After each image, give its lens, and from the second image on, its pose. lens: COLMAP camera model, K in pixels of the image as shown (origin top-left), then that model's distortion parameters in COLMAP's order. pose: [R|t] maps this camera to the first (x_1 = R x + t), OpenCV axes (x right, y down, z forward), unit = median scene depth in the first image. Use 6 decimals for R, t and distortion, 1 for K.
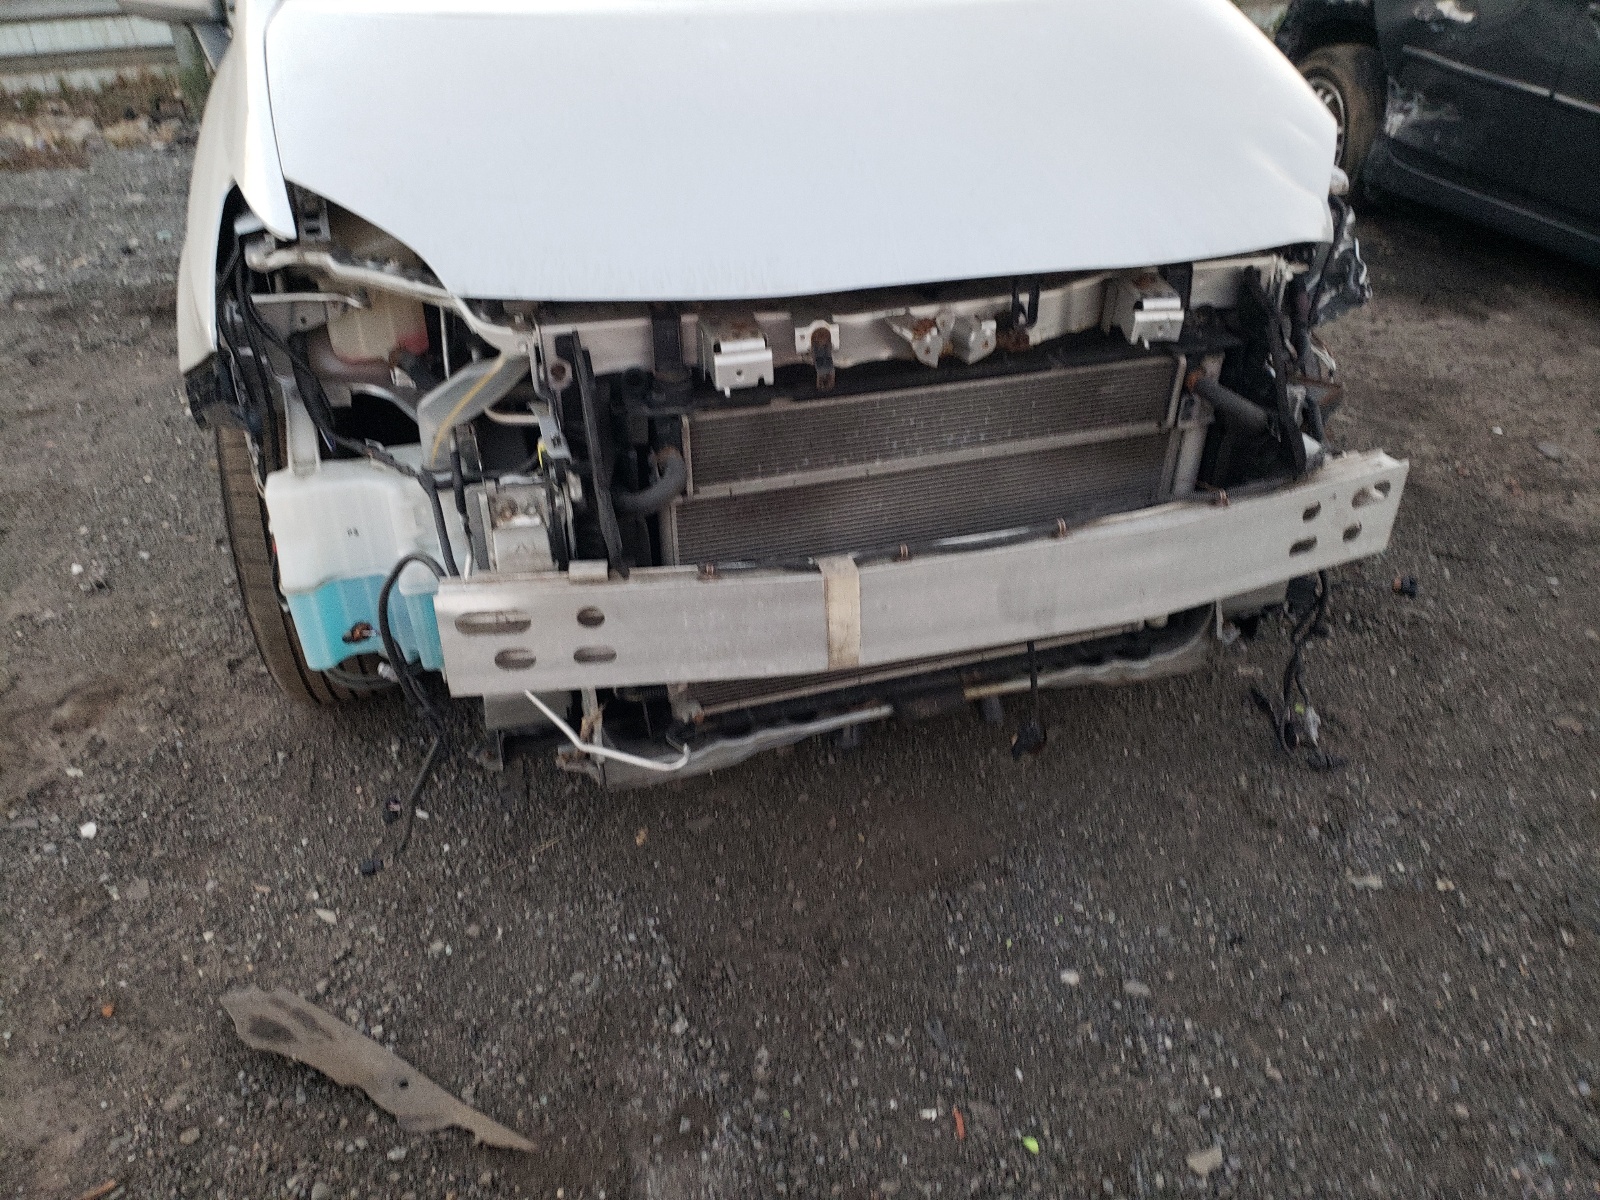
lens RADIAL K [[1212.1, 0, 745.5], [0, 1212.1, 601.8], [0, 0, 1]] dist [-0.006839, -0.004843]
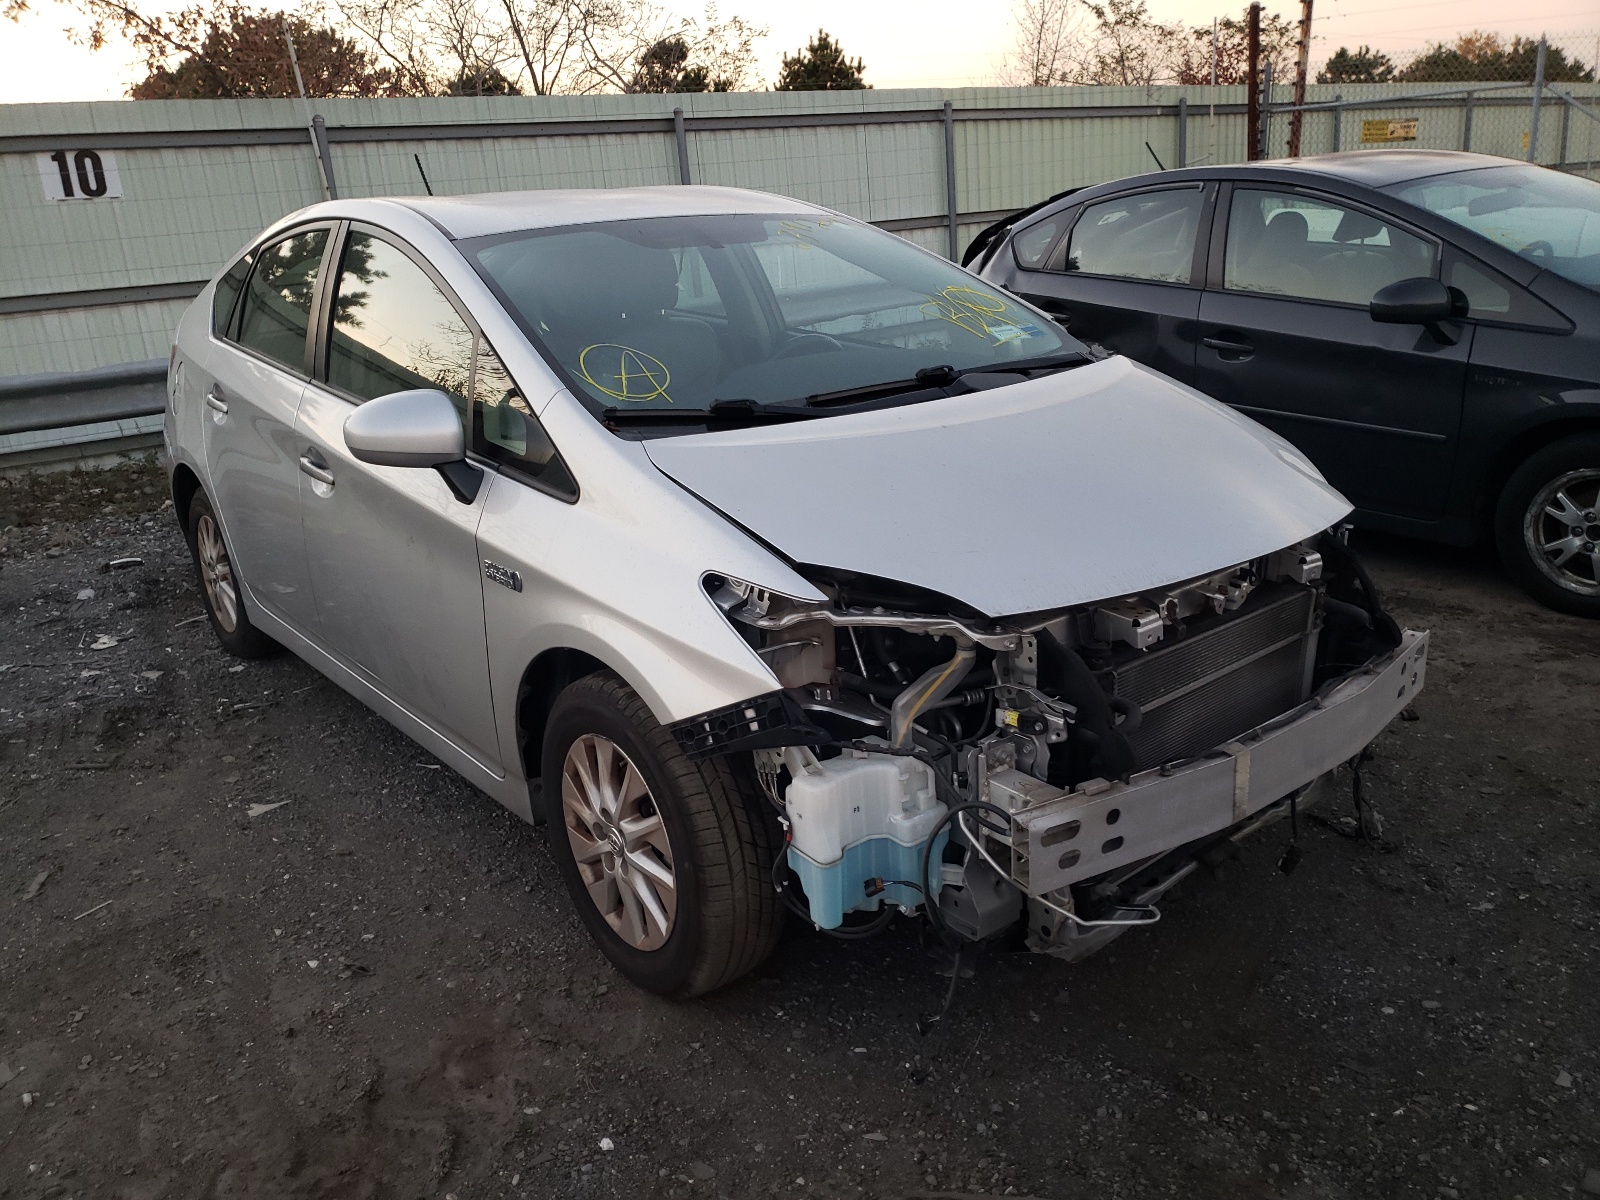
lens RADIAL K [[1212.1, 0, 745.5], [0, 1212.1, 601.8], [0, 0, 1]] dist [-0.006839, -0.004843]
pose [[0.931276, -0.153615, 0.330345, -0.925730], [0.233592, 0.947612, -0.217869, -0.015802], [-0.279571, 0.280062, 0.918371, -0.255356]]
